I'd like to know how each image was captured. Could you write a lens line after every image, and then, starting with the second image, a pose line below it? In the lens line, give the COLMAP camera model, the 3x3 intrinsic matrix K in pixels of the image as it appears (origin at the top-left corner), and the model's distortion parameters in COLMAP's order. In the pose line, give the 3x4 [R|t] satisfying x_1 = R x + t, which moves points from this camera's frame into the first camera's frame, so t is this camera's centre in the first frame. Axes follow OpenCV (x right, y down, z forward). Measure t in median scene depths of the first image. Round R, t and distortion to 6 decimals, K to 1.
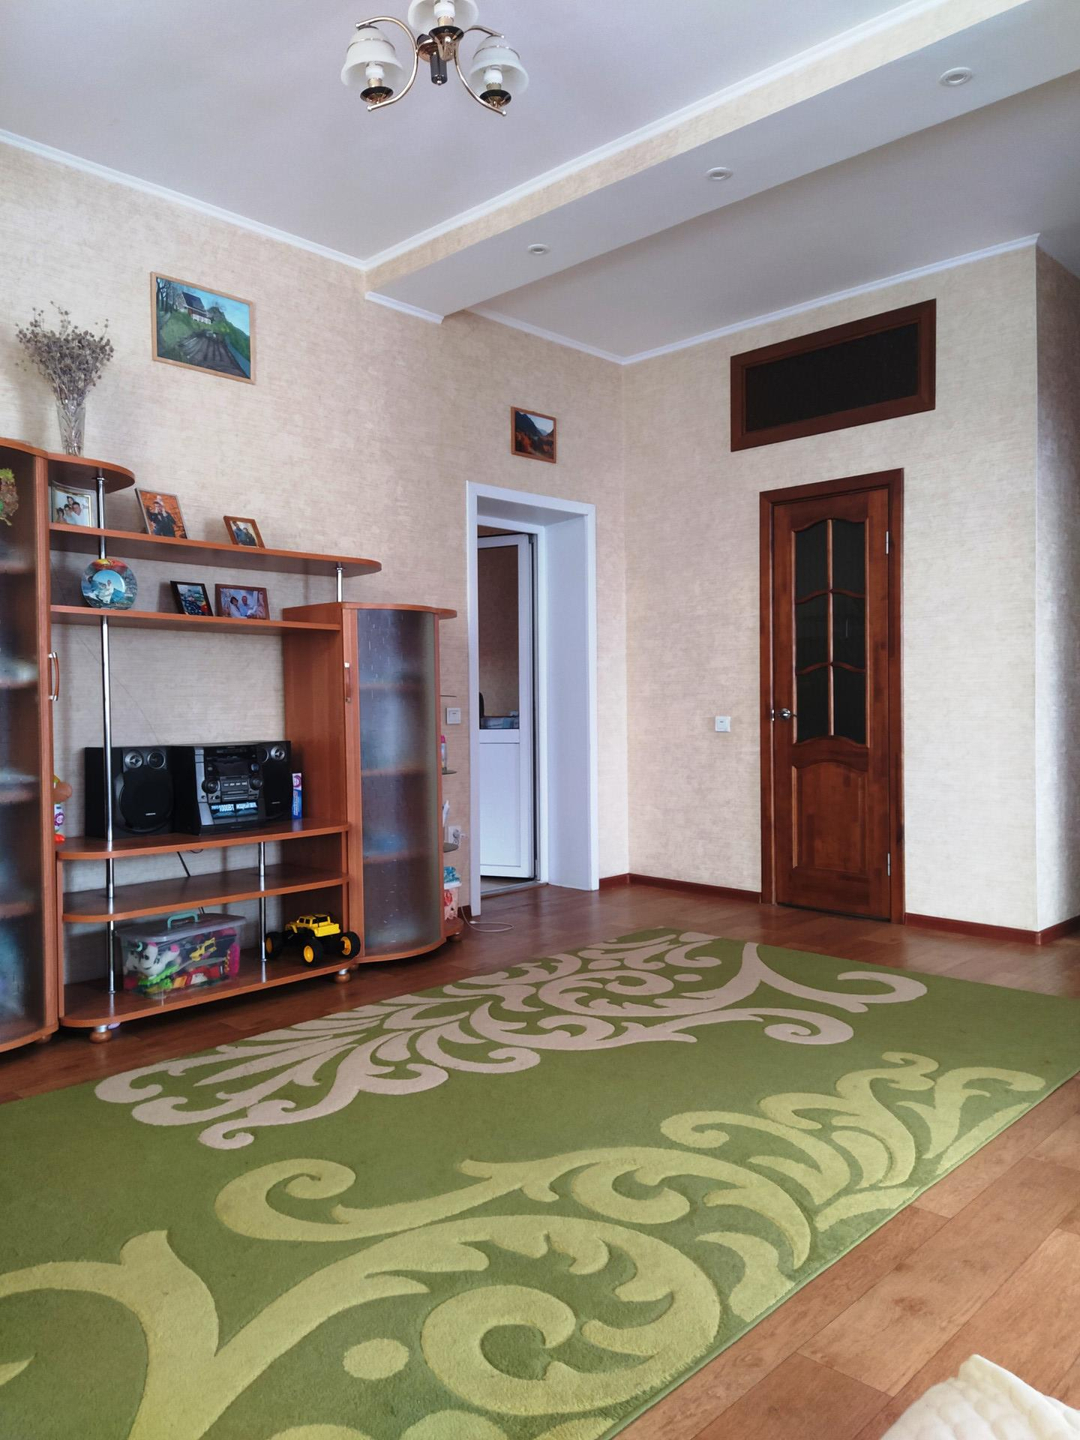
lens RADIAL K [[1063.0, 0, 540.0], [0, 1063.0, 720.0], [0, 0, 1]] dist [0.086497, -0.117936]
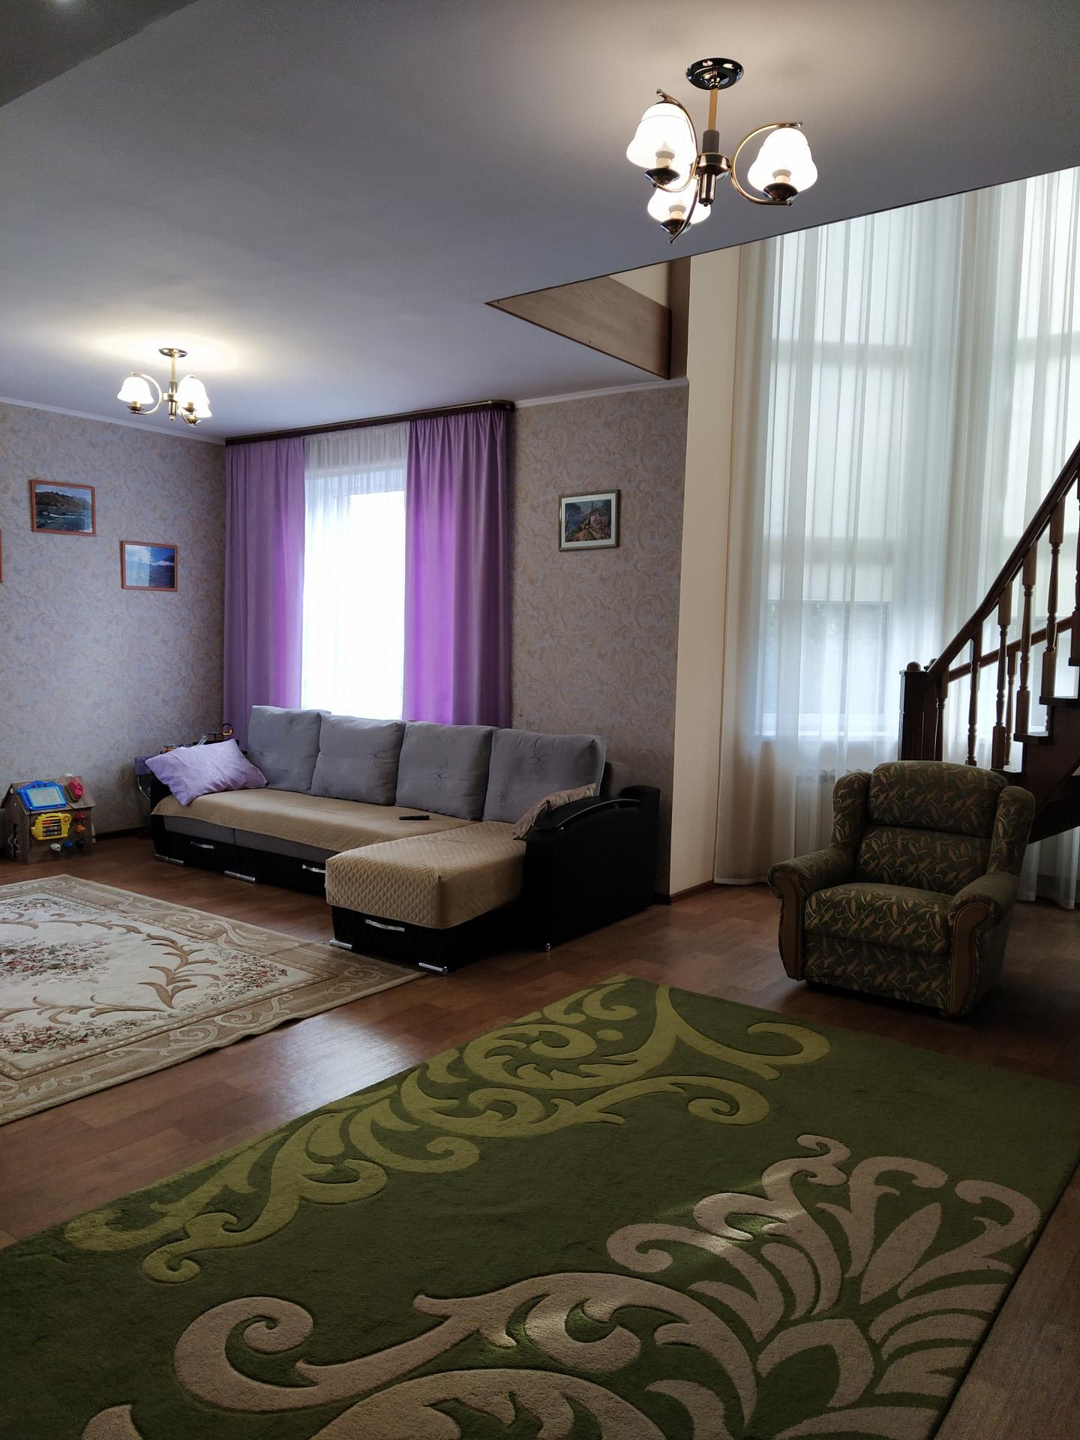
lens RADIAL K [[1074.0, 0, 540.0], [0, 1074.0, 720.0], [0, 0, 1]] dist [0.087199, -0.134960]
pose [[-0.993252, 0.001770, -0.115961, 0.175124], [-0.010300, 0.994586, 0.103403, -0.222287], [0.115517, 0.103900, -0.987857, 2.037096]]
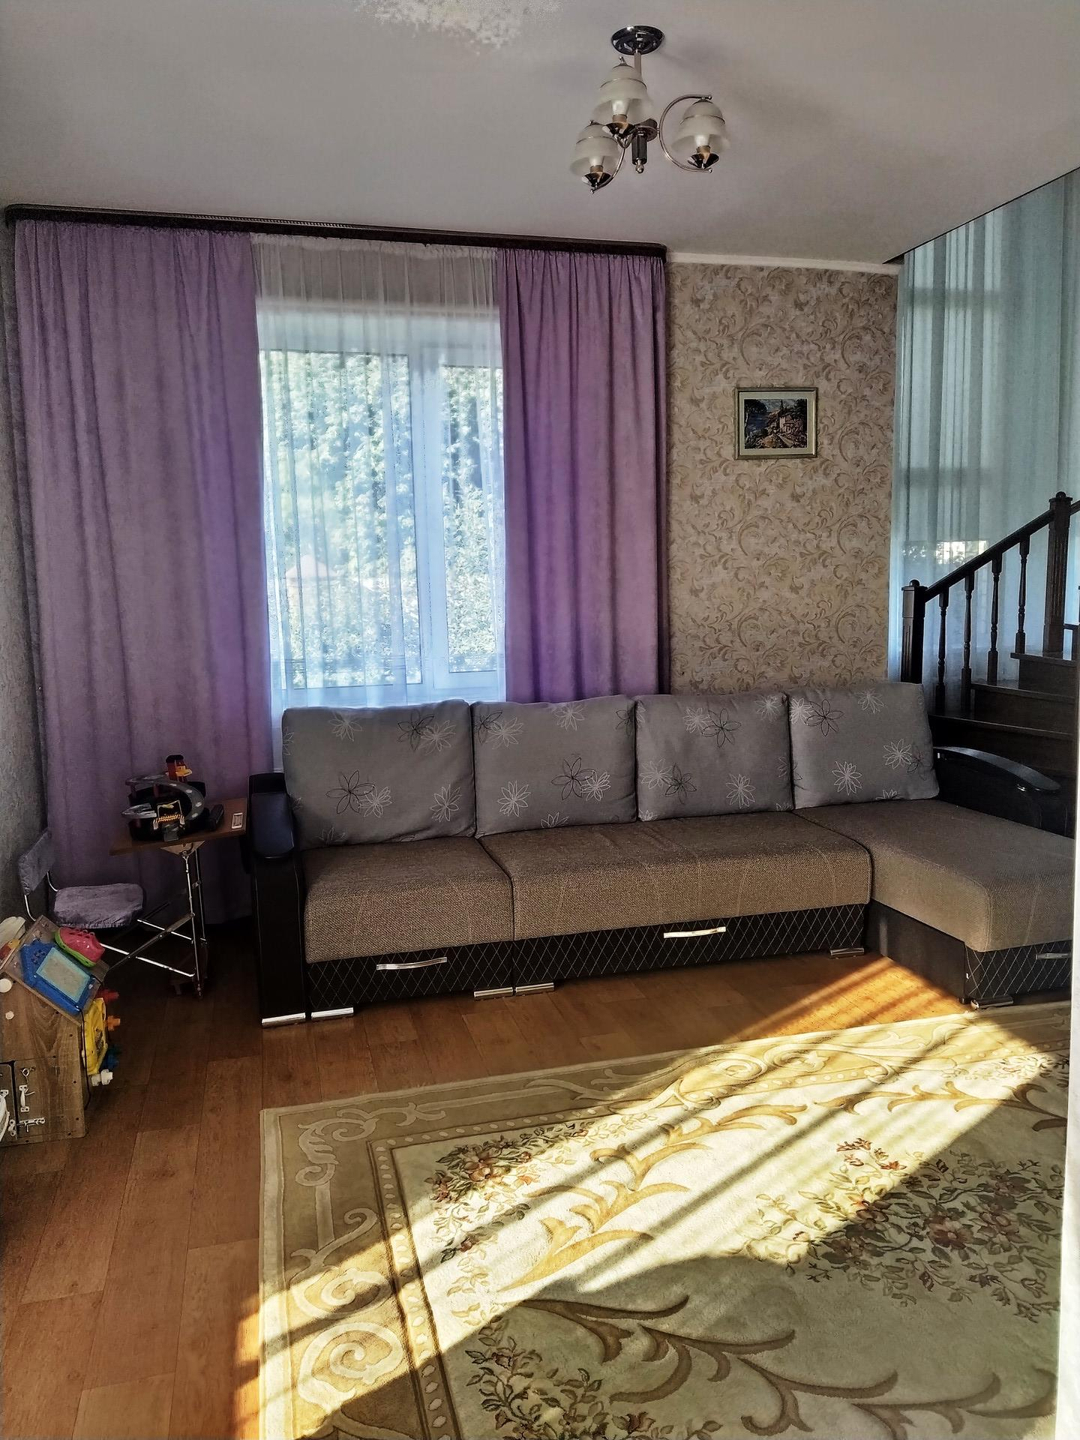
lens RADIAL K [[1073.9, 0, 540.0], [0, 1073.9, 720.0], [0, 0, 1]] dist [0.073181, -0.000603]
pose [[-0.511144, 0.137526, -0.848421, 1.684350], [0.012104, 0.988170, 0.152887, -0.191980], [0.859410, 0.067878, -0.506762, 0.372010]]
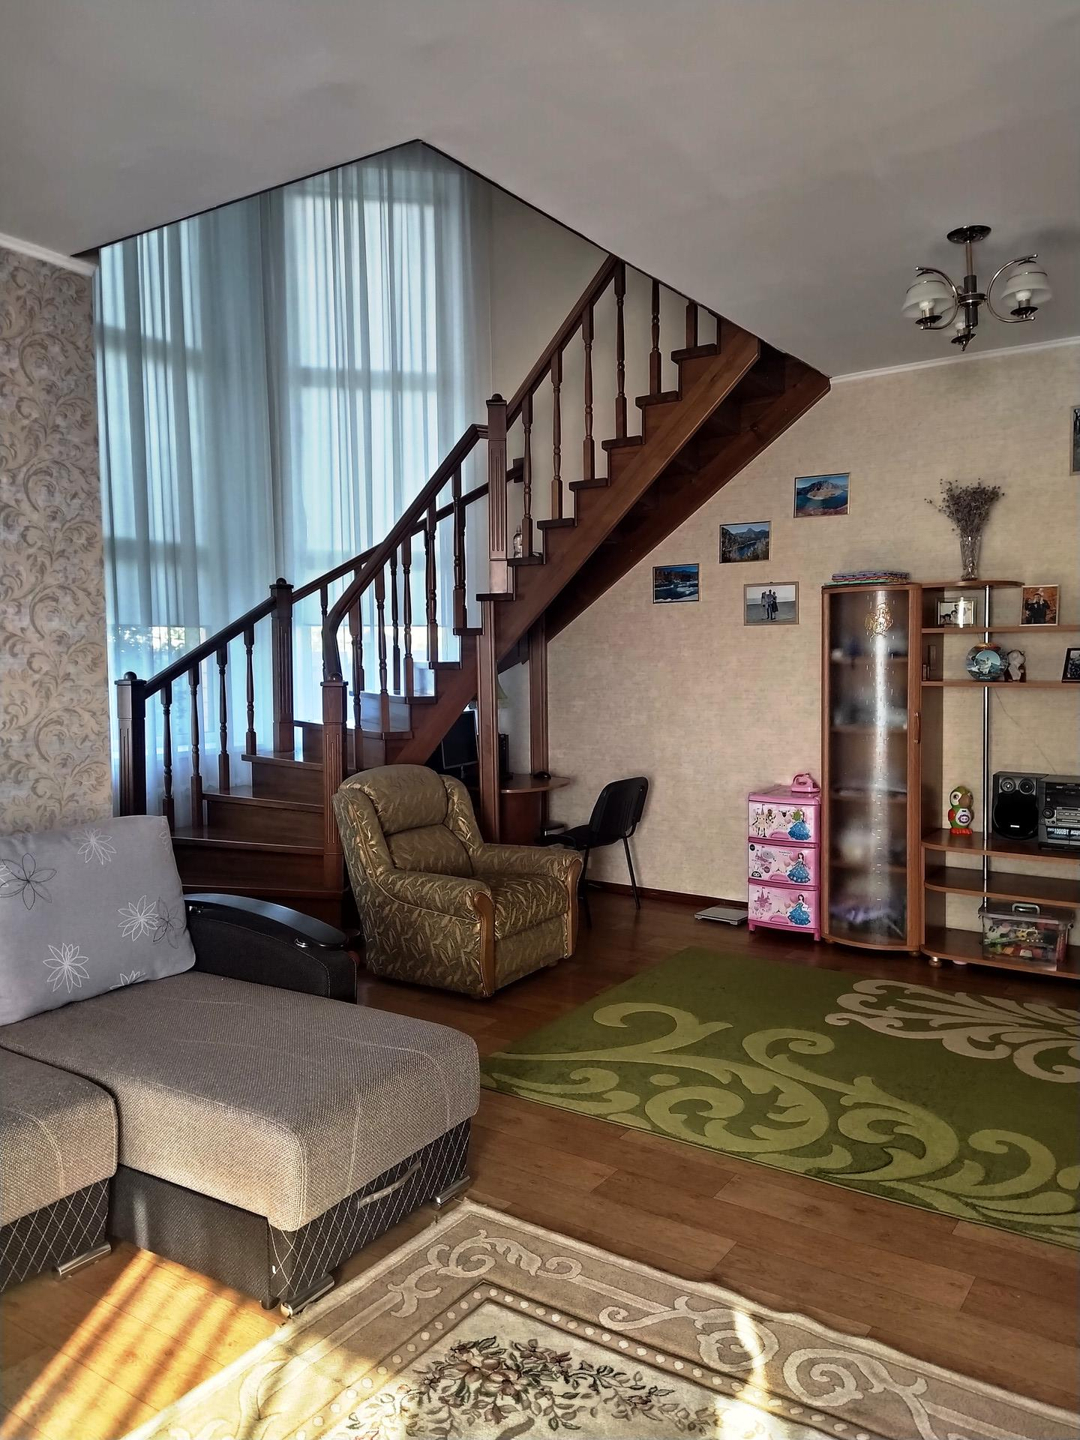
lens RADIAL K [[1074.0, 0, 540.0], [0, 1074.0, 720.0], [0, 0, 1]] dist [0.087199, -0.134960]
pose [[0.173762, 0.075756, -0.981869, 1.196422], [-0.014824, 0.997125, 0.074310, -0.191672], [0.984676, 0.001643, 0.174386, 0.220416]]
